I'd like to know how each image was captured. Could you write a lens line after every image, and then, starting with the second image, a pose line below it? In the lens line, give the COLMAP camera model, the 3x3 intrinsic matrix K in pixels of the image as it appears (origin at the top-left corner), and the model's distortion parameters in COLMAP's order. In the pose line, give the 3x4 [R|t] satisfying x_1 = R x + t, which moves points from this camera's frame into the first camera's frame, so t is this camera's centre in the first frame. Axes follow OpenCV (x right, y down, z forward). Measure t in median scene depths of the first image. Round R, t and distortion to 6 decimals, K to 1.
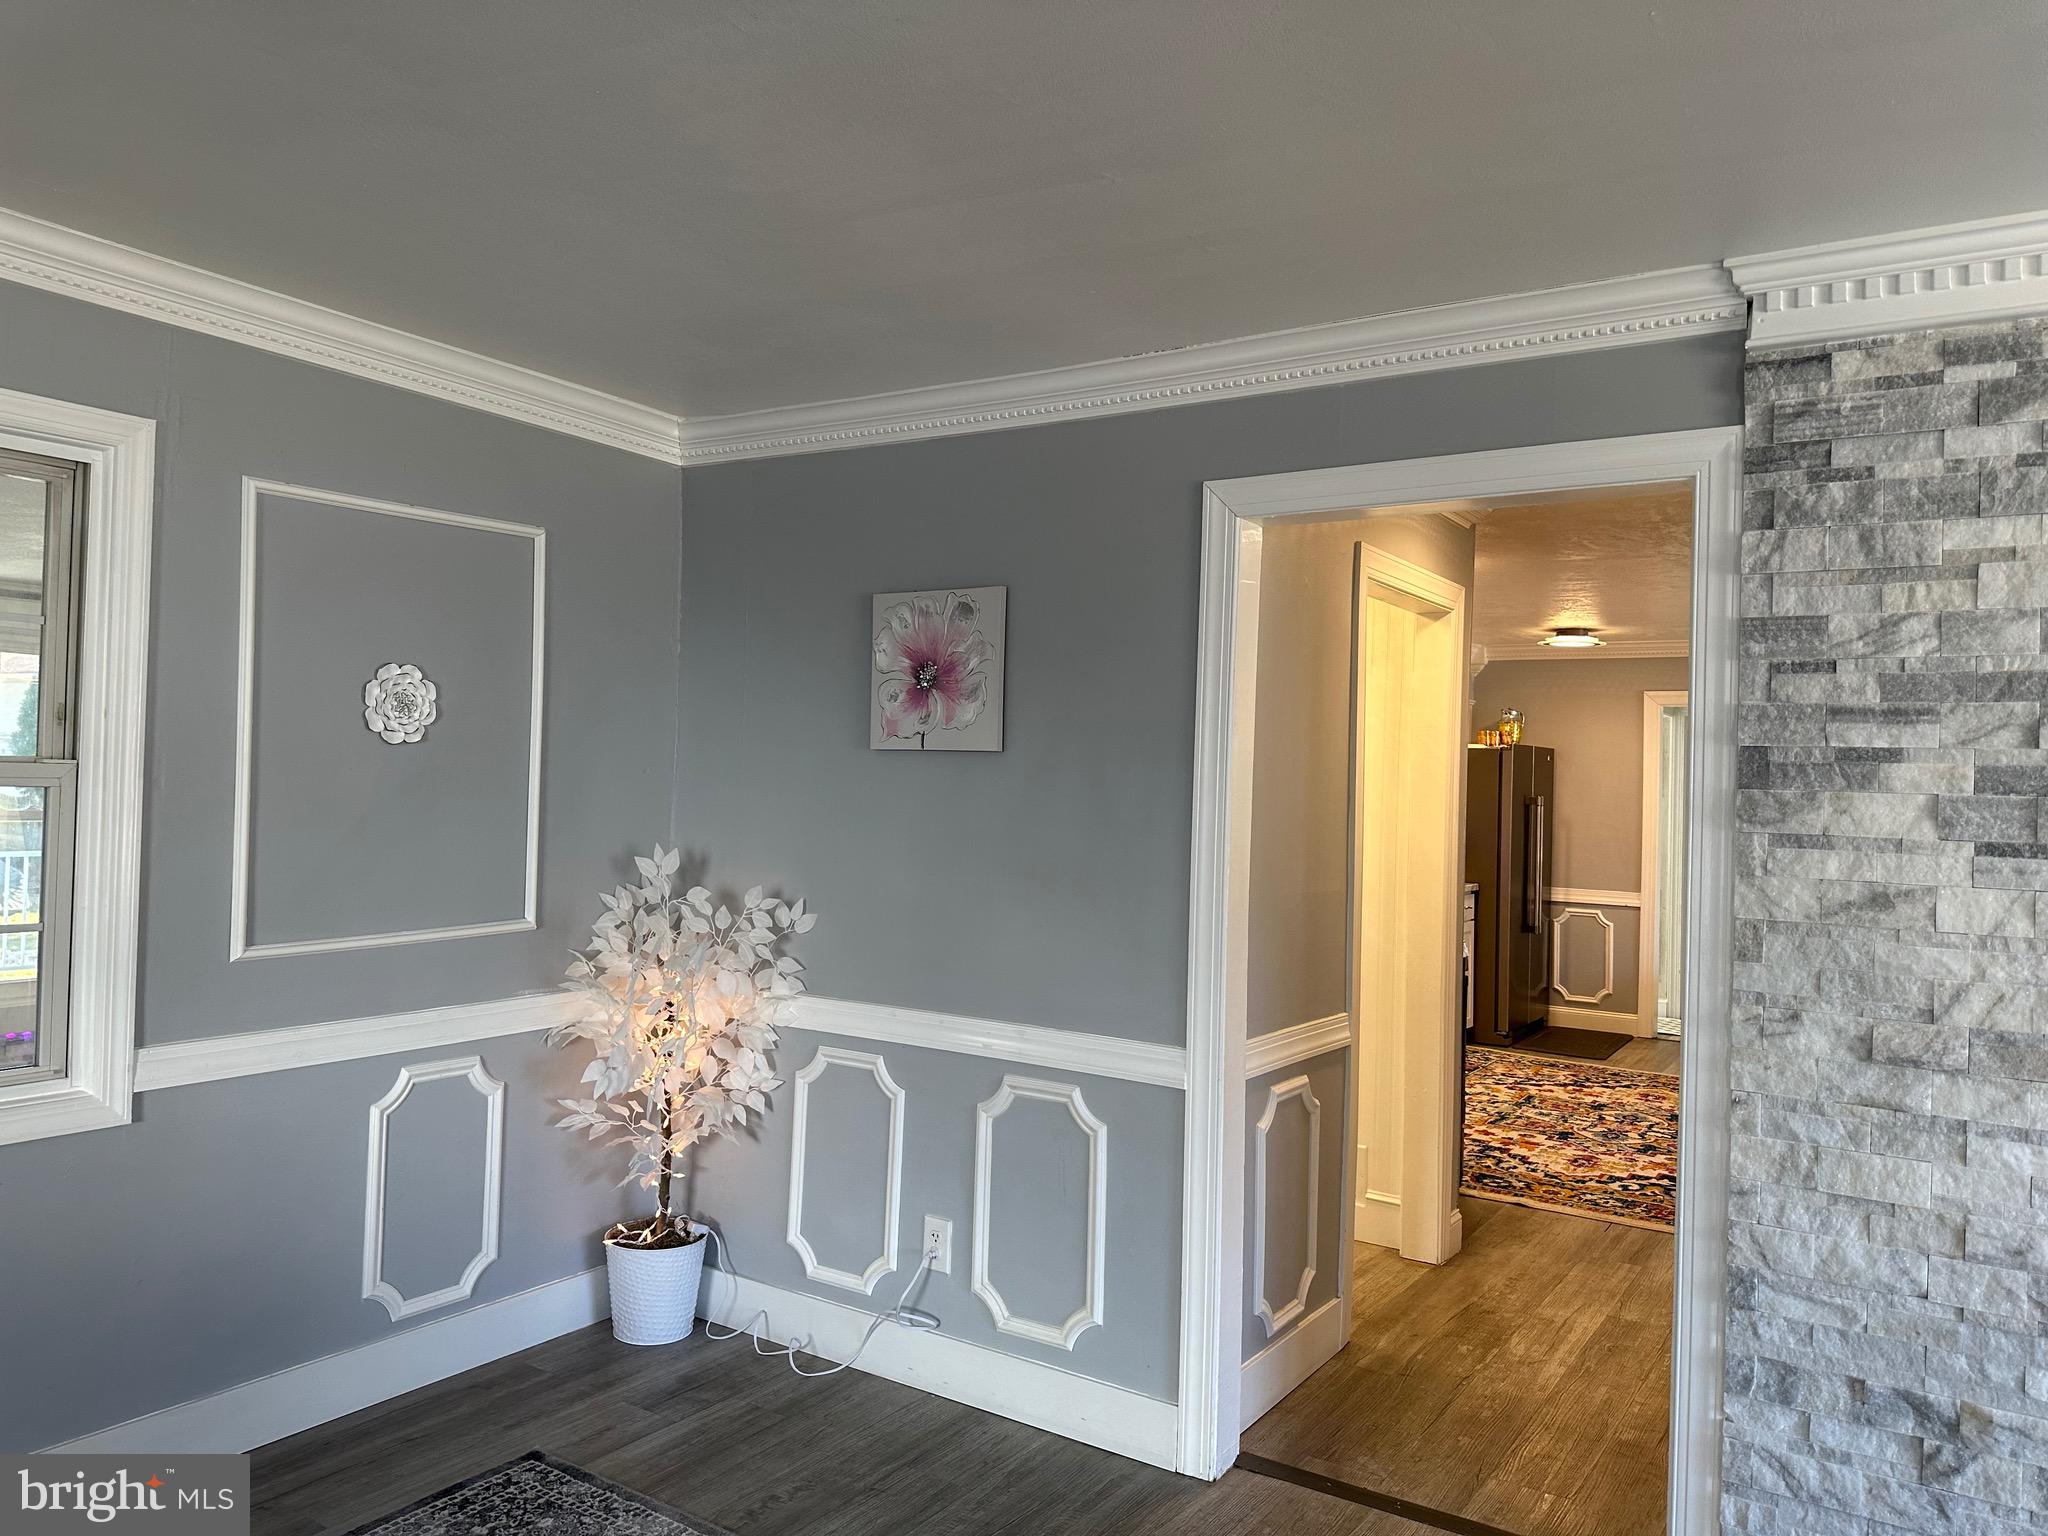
lens RADIAL K [[1465.4, 0, 1031.7], [0, 1465.4, 761.5], [0, 0, 1]] dist [0.089951, -0.109343]
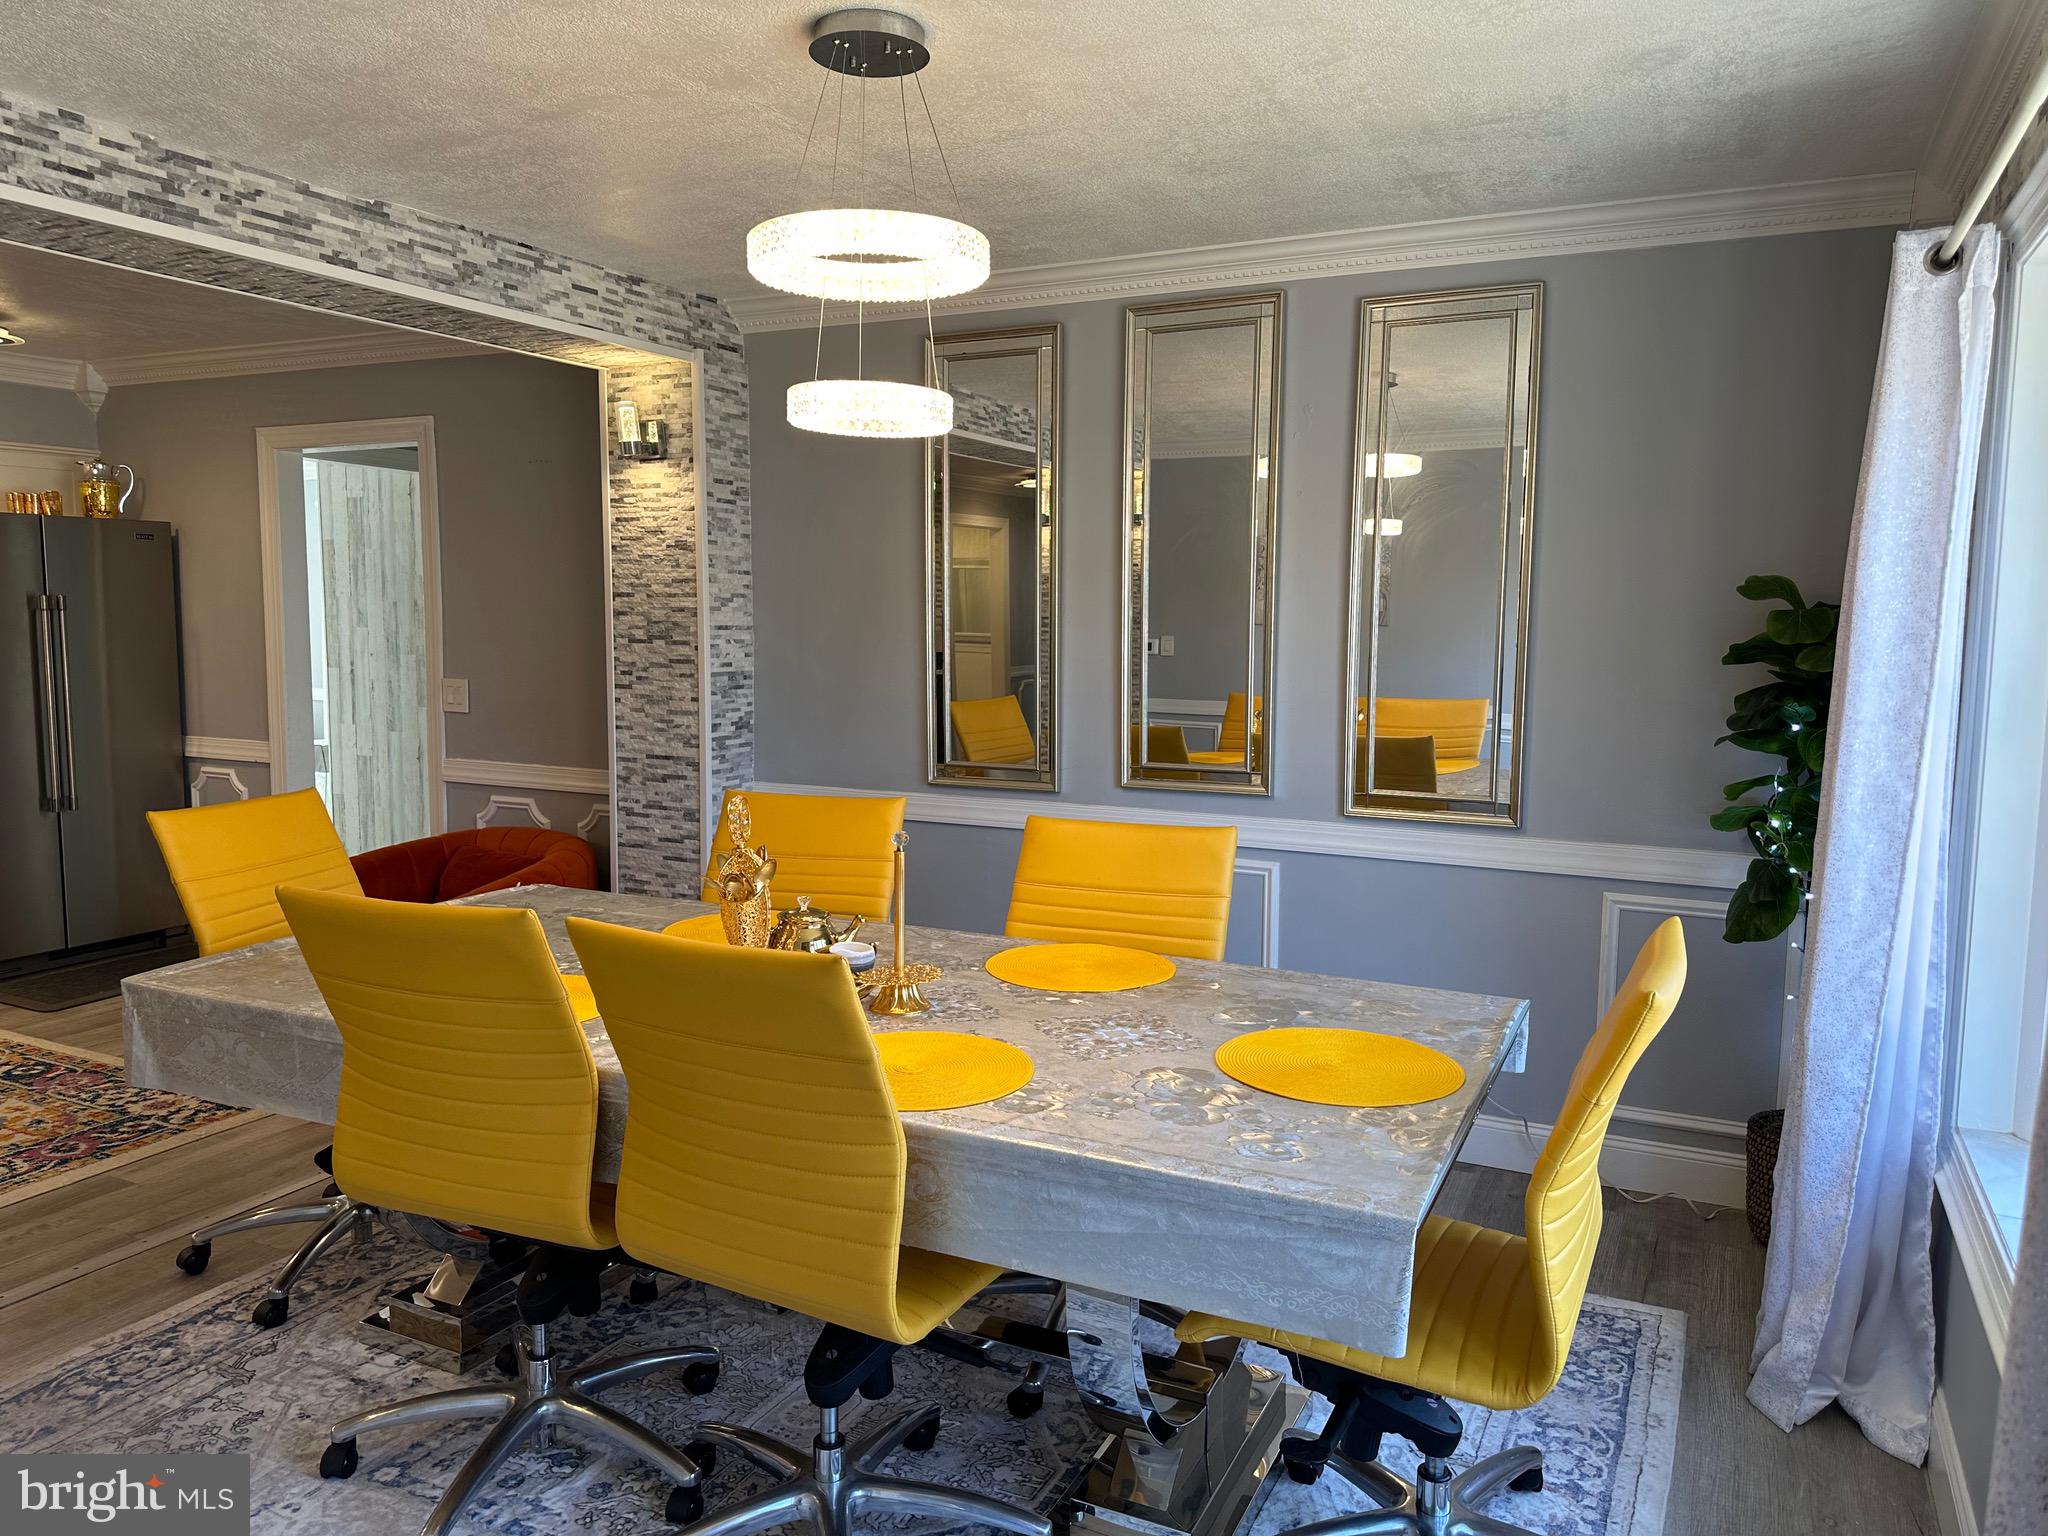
lens RADIAL K [[1465.4, 0, 1024.6], [0, 1465.4, 778.0], [0, 0, 1]] dist [0.089951, -0.109343]
pose [[0.993774, -0.027897, 0.107867, 0.817489], [0.013610, 0.991291, 0.130987, 0.027120], [-0.110581, -0.128704, 0.985498, 0.376124]]
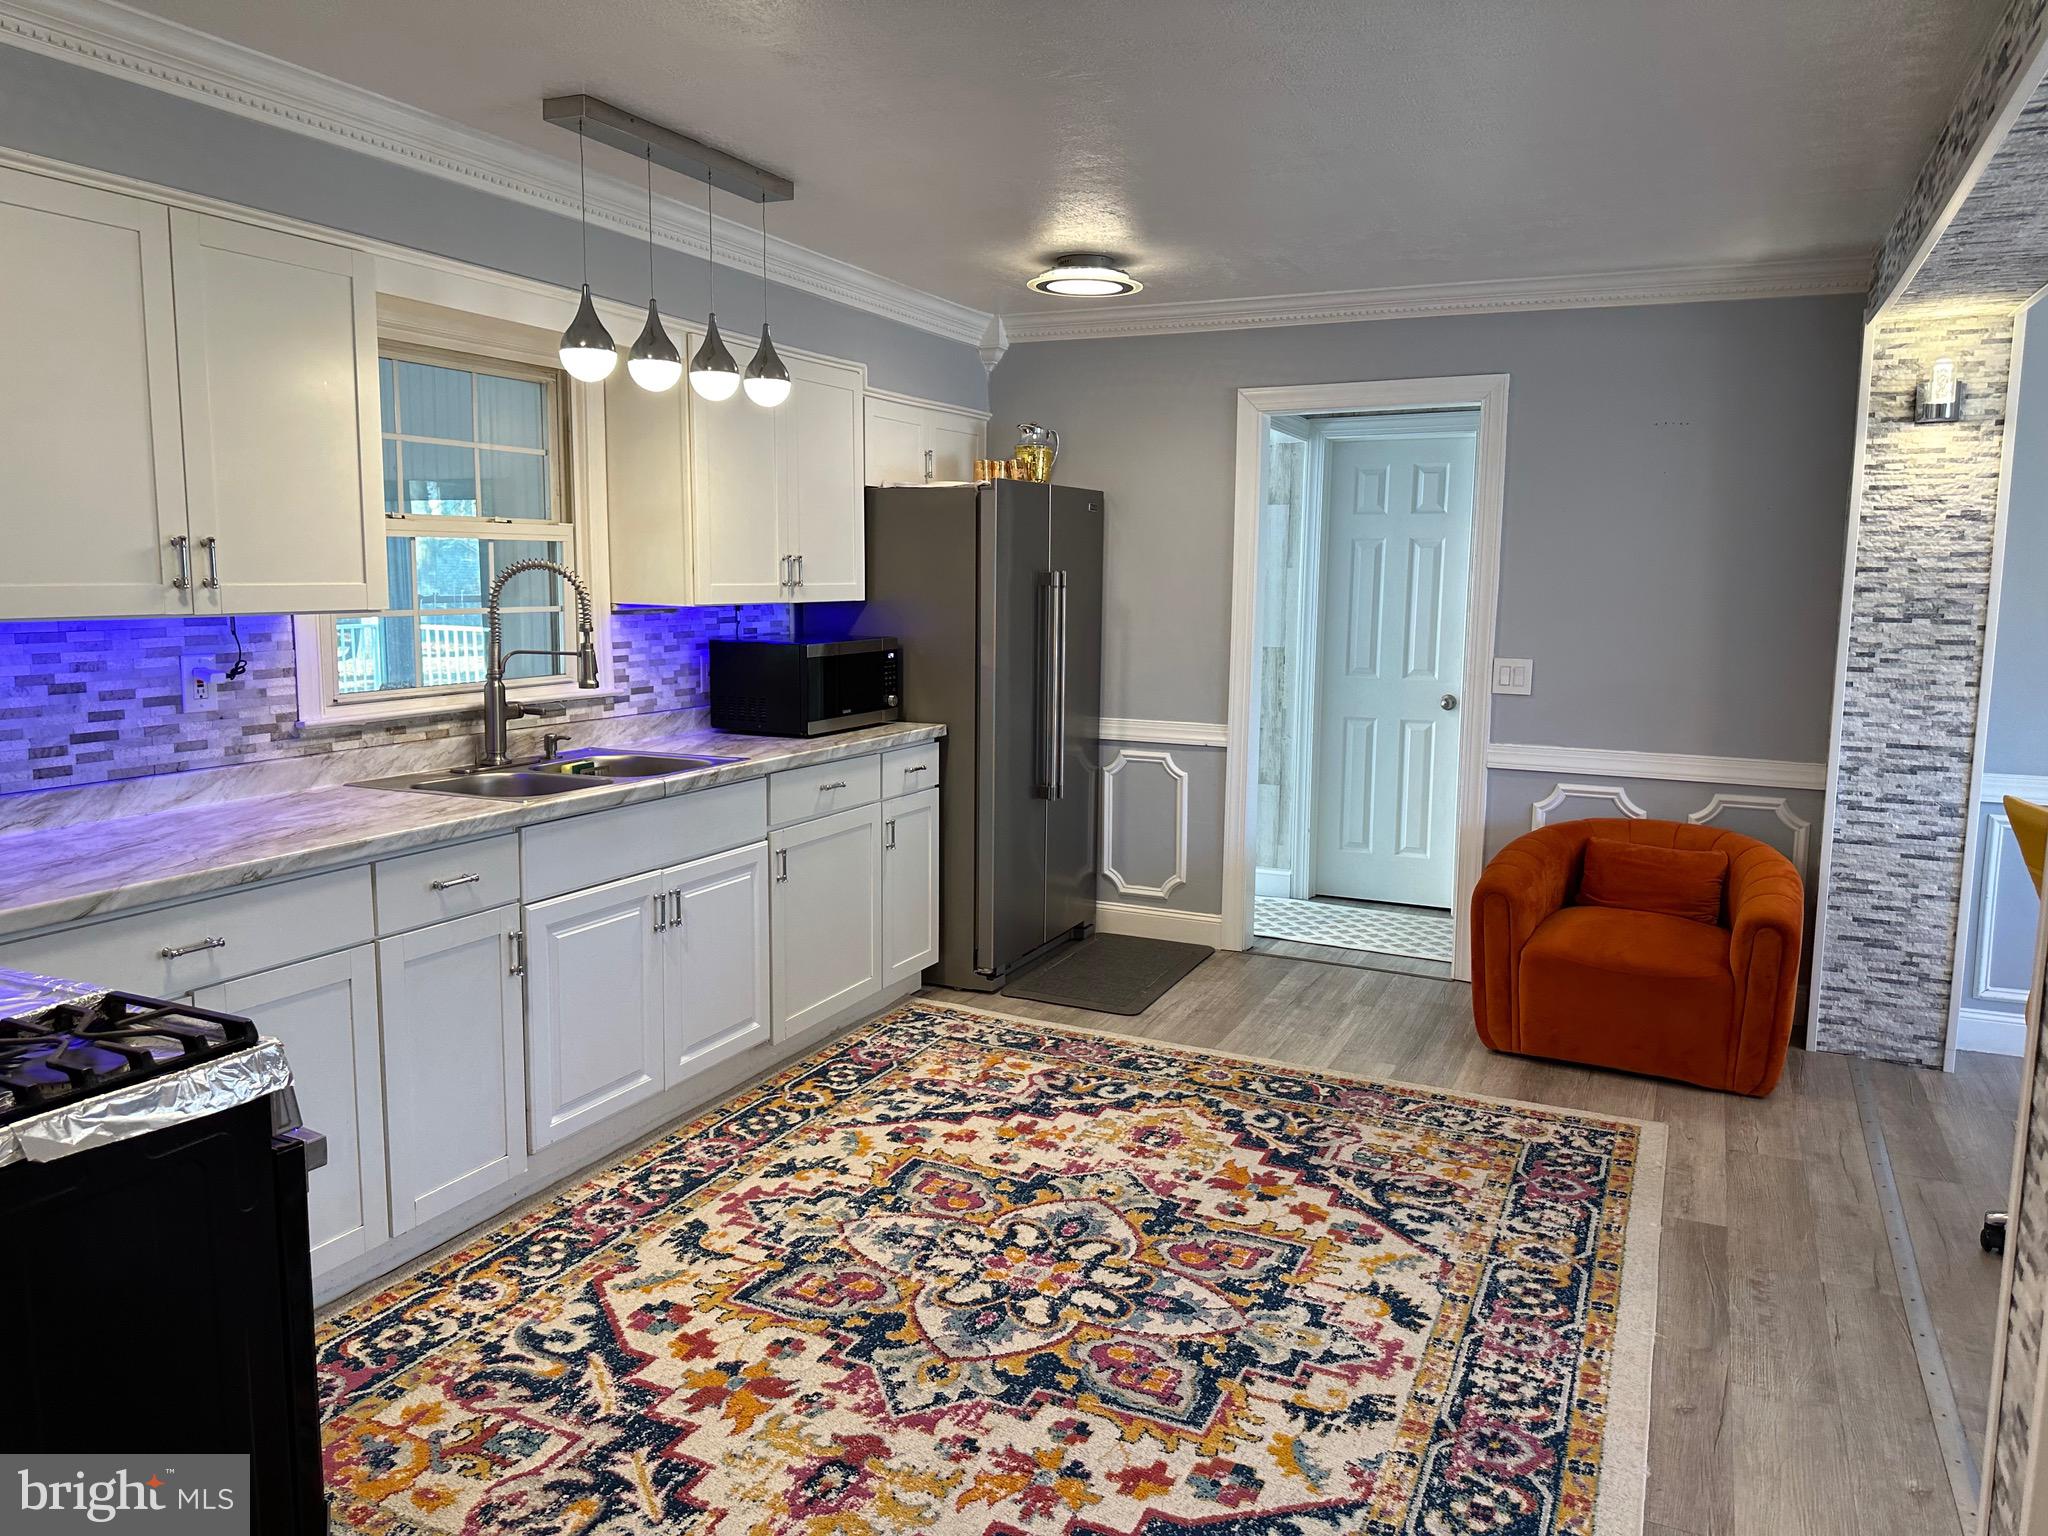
lens RADIAL K [[1465.4, 0, 1028.8], [0, 1465.4, 766.3], [0, 0, 1]] dist [0.089951, -0.109343]
pose [[0.989248, -0.032456, 0.142603, 0.291465], [0.010153, 0.987952, 0.154424, 0.011989], [-0.145897, -0.151316, 0.977659, 0.495865]]
